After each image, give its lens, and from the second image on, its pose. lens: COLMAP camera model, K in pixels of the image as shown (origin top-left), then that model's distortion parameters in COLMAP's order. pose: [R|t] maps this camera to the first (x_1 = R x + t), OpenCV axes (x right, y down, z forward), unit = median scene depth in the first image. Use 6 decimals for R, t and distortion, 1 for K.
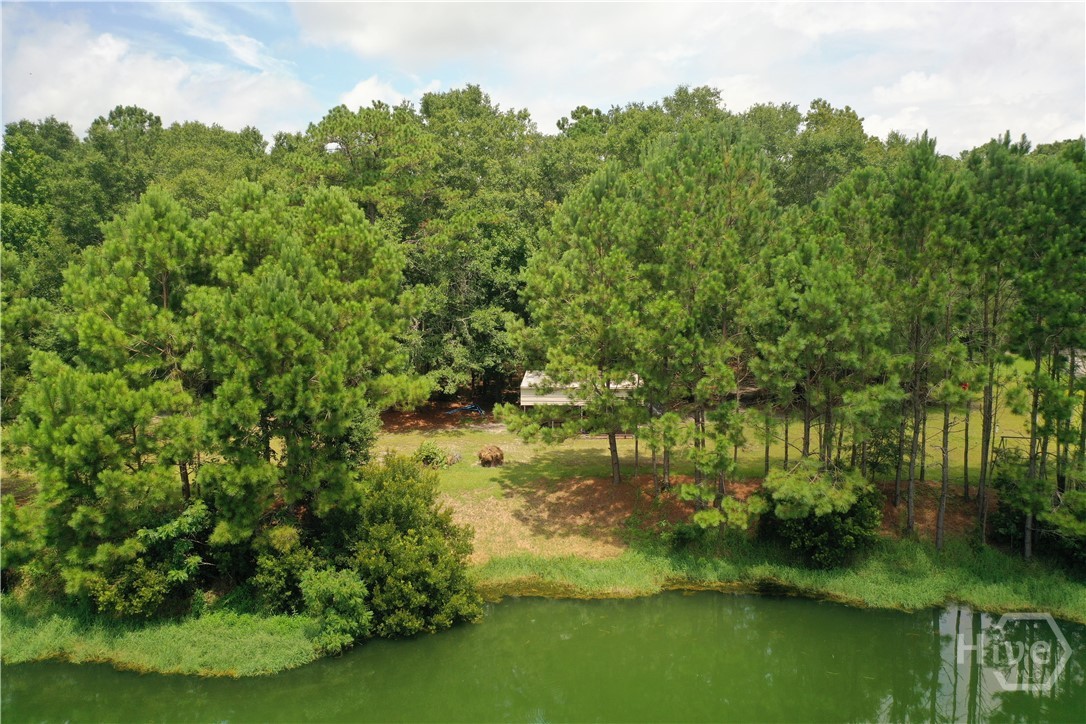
lens RADIAL K [[846.3, 0, 539.0], [0, 846.3, 359.3], [0, 0, 1]] dist [-0.006889, -0.005446]
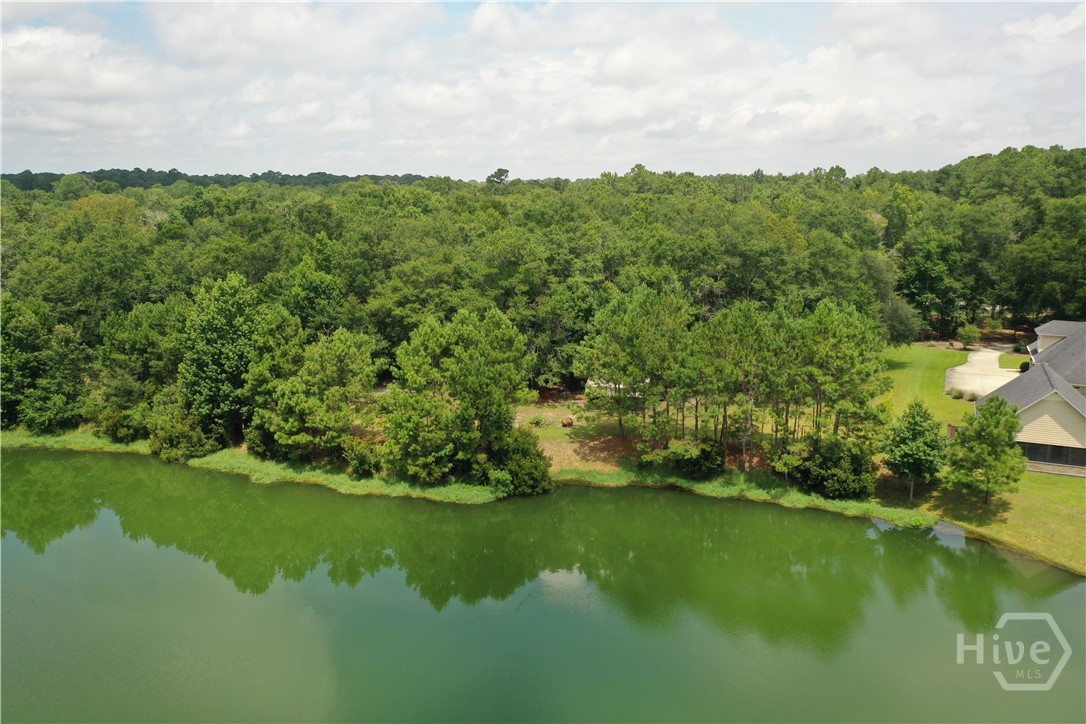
lens RADIAL K [[846.3, 0, 541.5], [0, 846.3, 358.8], [0, 0, 1]] dist [-0.006889, -0.005446]
pose [[0.989124, 0.029147, -0.144169, 0.242047], [-0.015080, 0.995100, 0.097717, -0.334032], [0.146310, -0.094480, 0.984717, -1.443881]]
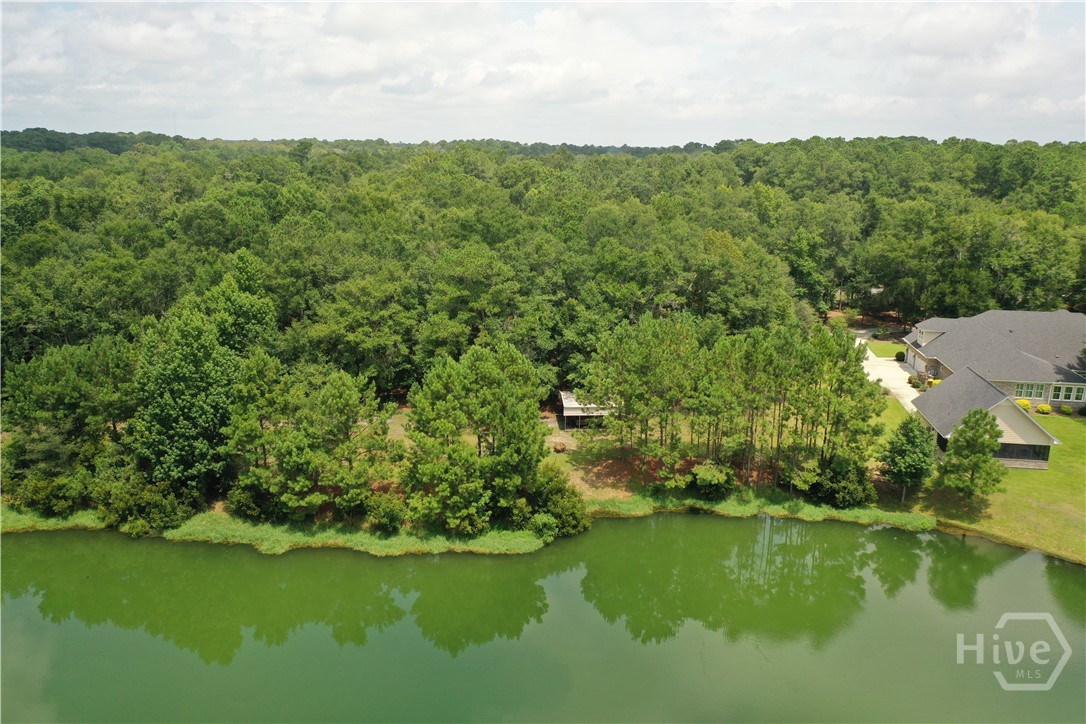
lens RADIAL K [[846.3, 0, 542.2], [0, 846.3, 358.2], [0, 0, 1]] dist [-0.006889, -0.005446]
pose [[0.987900, -0.019041, 0.153918, -0.561289], [-0.003194, 0.989727, 0.142936, -0.543745], [-0.155059, -0.141698, 0.977690, -1.360035]]
